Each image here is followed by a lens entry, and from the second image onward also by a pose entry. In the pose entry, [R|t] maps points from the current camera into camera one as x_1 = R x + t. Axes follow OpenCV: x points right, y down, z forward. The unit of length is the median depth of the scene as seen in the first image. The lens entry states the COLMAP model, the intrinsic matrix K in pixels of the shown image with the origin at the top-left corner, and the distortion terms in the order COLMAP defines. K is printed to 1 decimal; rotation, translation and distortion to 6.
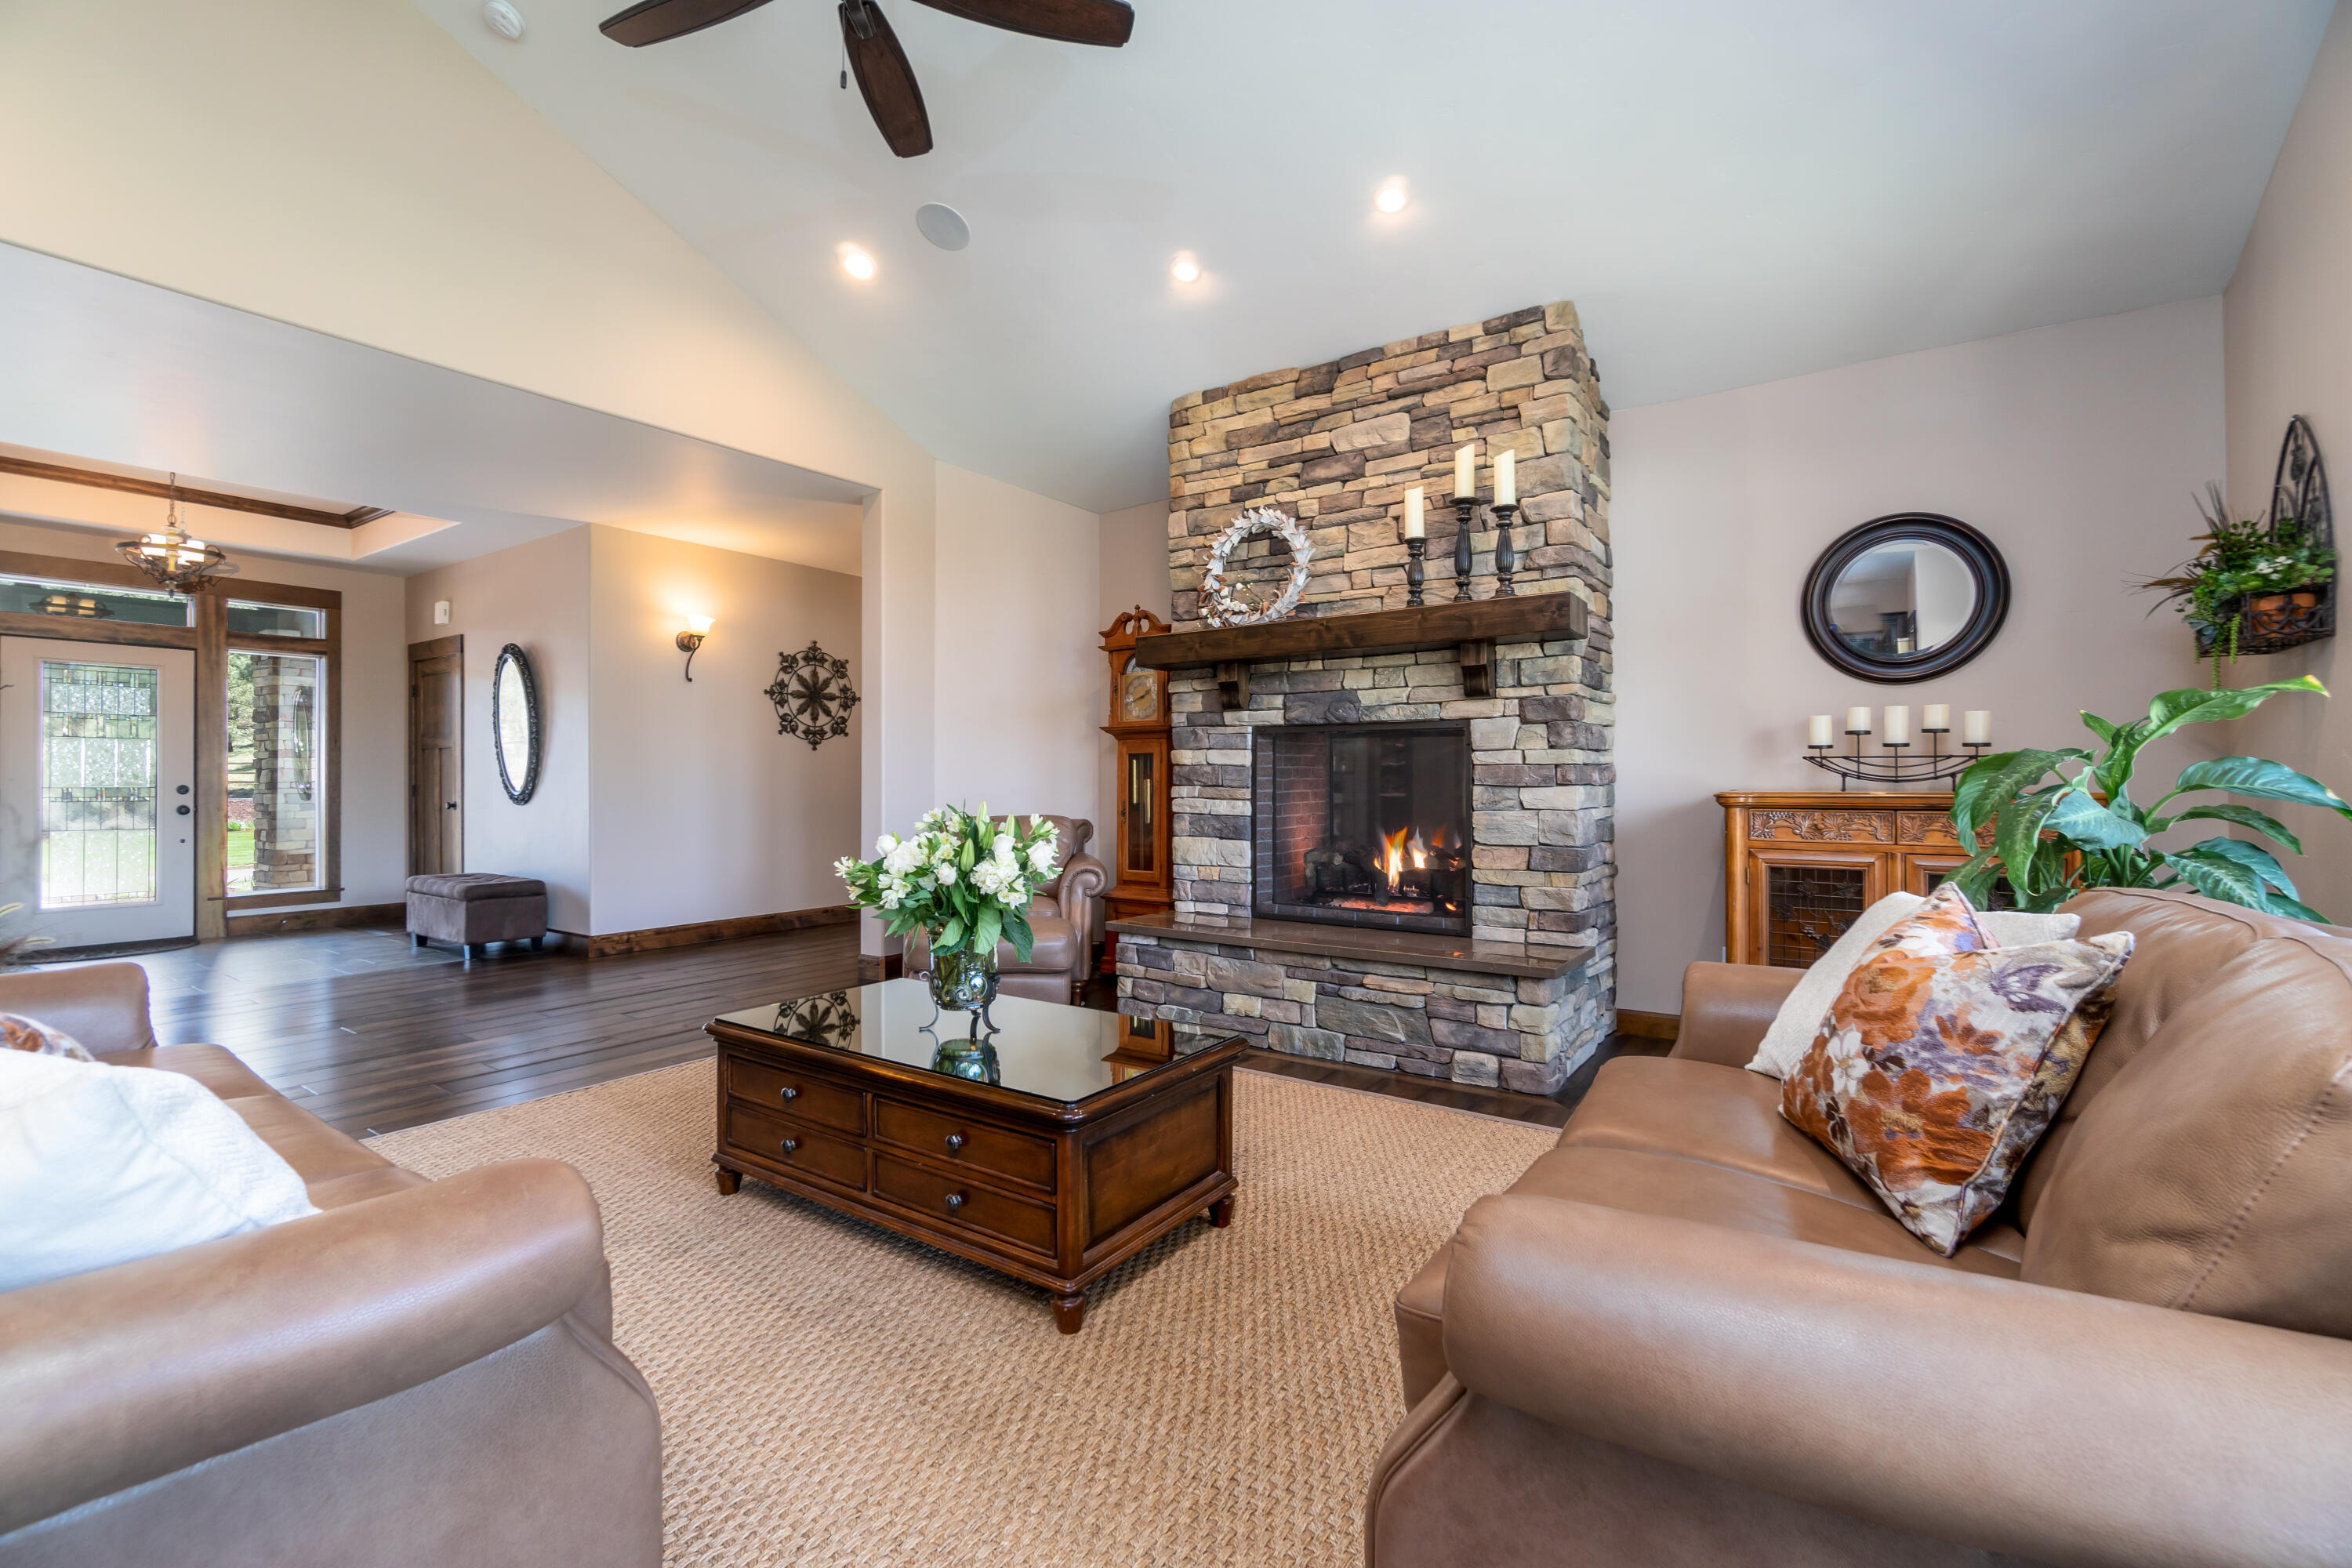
lens RADIAL K [[1018.9, 0, 1176.2], [0, 1018.9, 780.1], [0, 0, 1]] dist [-0.009677, -0.000198]
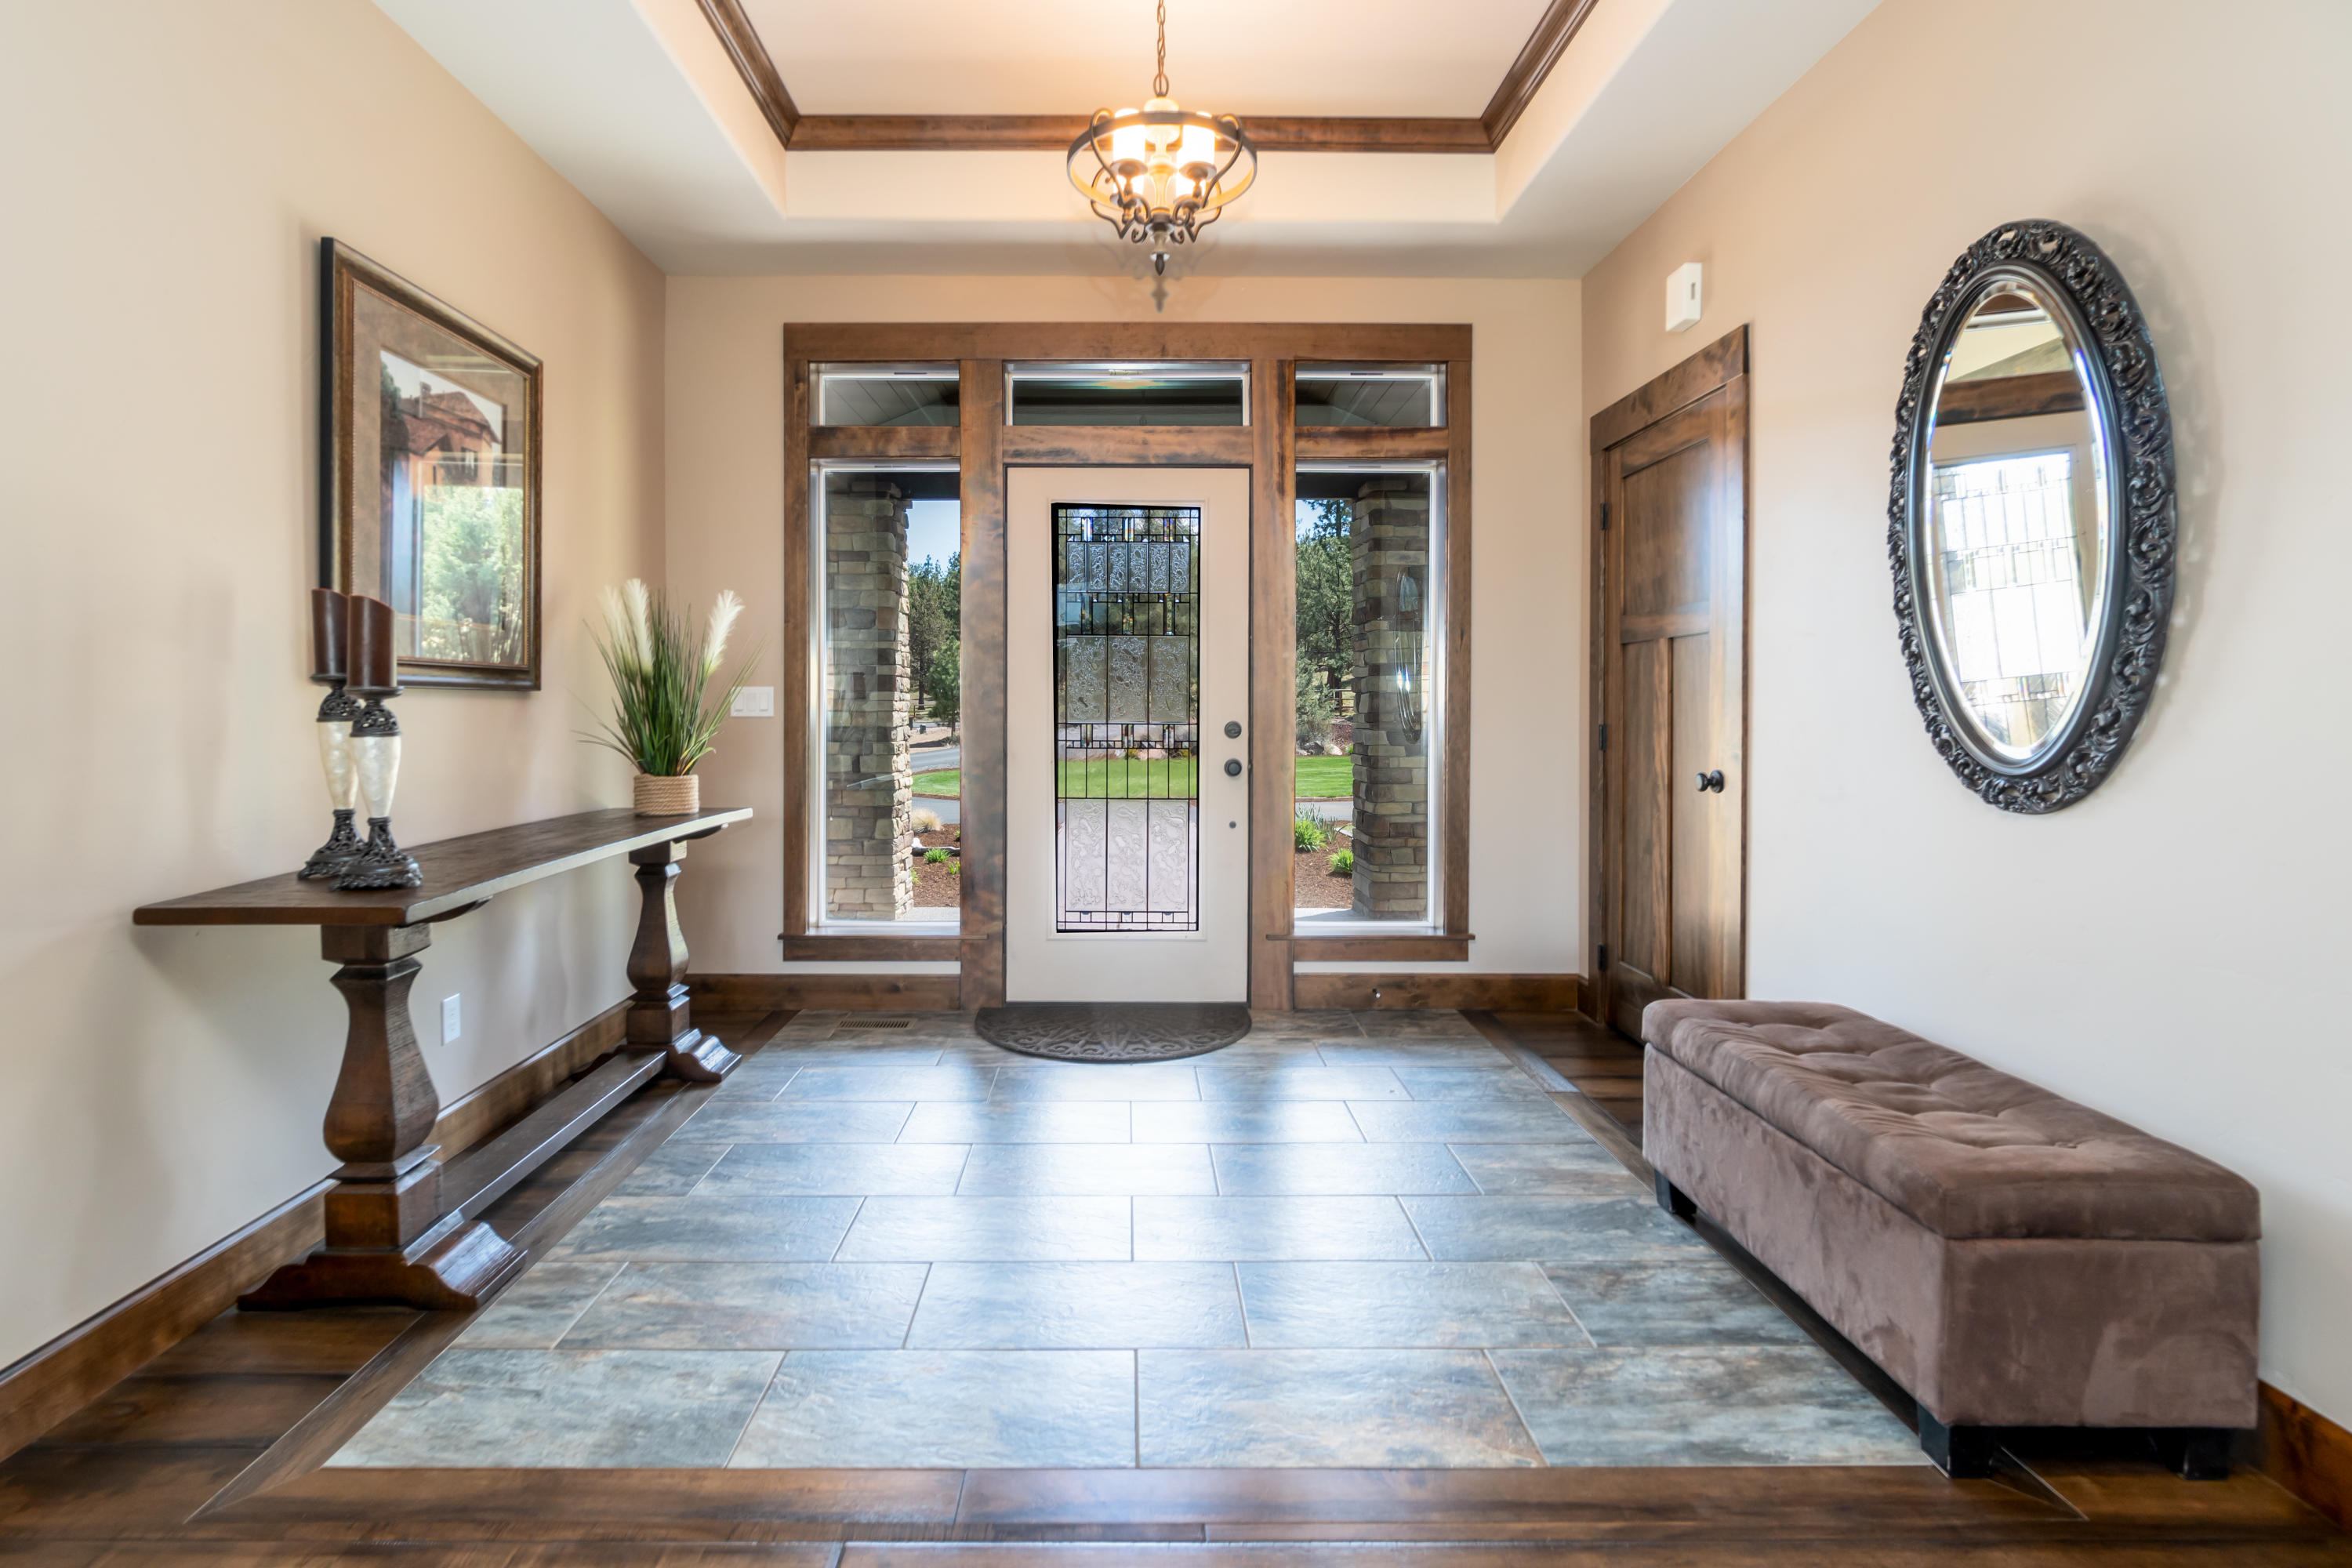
lens RADIAL K [[1018.9, 0, 1157.4], [0, 1018.9, 711.1], [0, 0, 1]] dist [-0.009677, -0.000198]
pose [[0.577015, 0.006877, -0.816705, -0.519575], [-0.001498, 0.999972, 0.007362, -0.004385], [0.816732, -0.003024, 0.577009, 0.602825]]
